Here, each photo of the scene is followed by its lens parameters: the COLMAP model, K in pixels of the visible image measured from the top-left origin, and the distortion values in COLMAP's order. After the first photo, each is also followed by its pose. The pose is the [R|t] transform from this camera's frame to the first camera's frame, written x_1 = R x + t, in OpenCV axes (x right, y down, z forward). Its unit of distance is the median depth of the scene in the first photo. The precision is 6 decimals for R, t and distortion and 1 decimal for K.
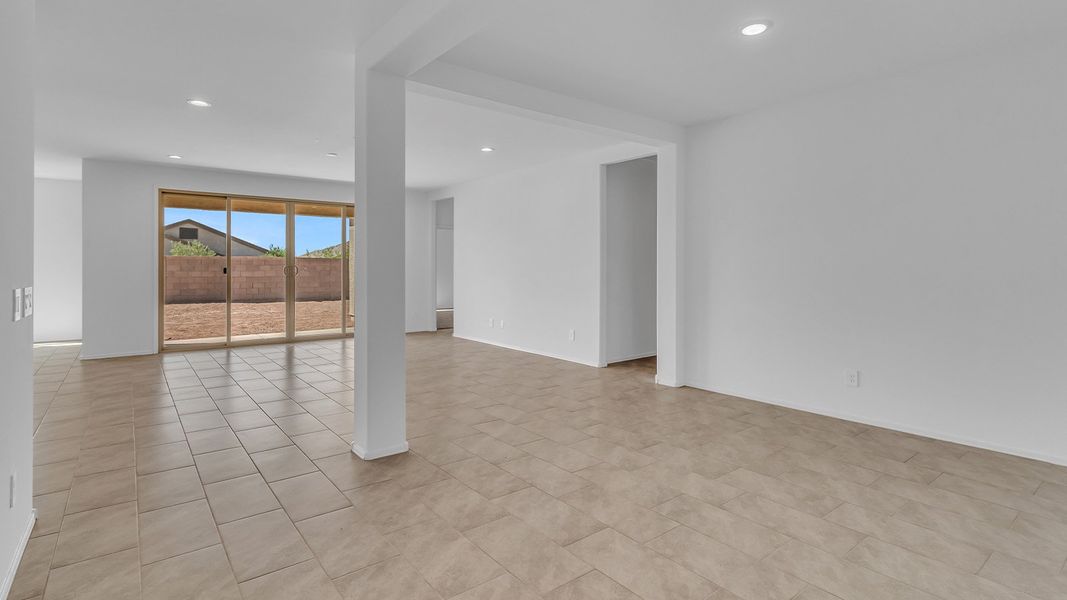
lens RADIAL K [[512.5, 0, 531.5], [0, 512.5, 264.4], [0, 0, 1]] dist [0.000364, -0.000103]
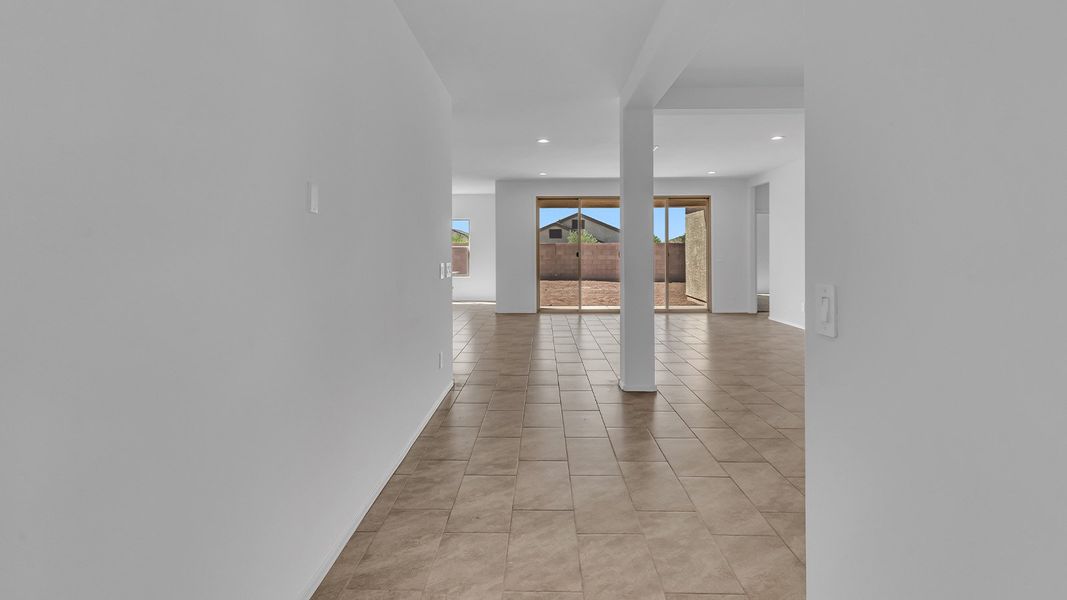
lens RADIAL K [[514.5, 0, 534.9], [0, 514.5, 249.9], [0, 0, 1]] dist [-0.000390, 0.000717]
pose [[0.774634, -0.006081, -0.632381, 0.149058], [0.007682, 0.999970, -0.000205, -0.000512], [0.632363, -0.004699, 0.774658, -0.091080]]
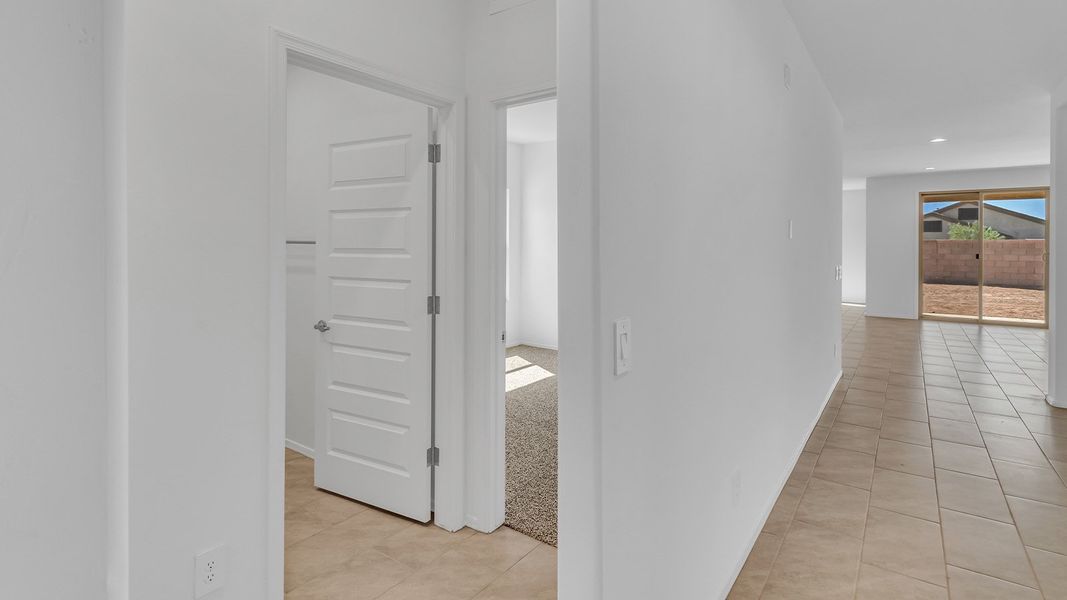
lens RADIAL K [[514.5, 0, 534.9], [0, 514.5, 249.9], [0, 0, 1]] dist [-0.000390, 0.000717]
pose [[0.270253, 0.006872, -0.962765, 0.234982], [0.002458, 0.999966, 0.007828, -0.013230], [0.962786, -0.004482, 0.270227, -0.255958]]
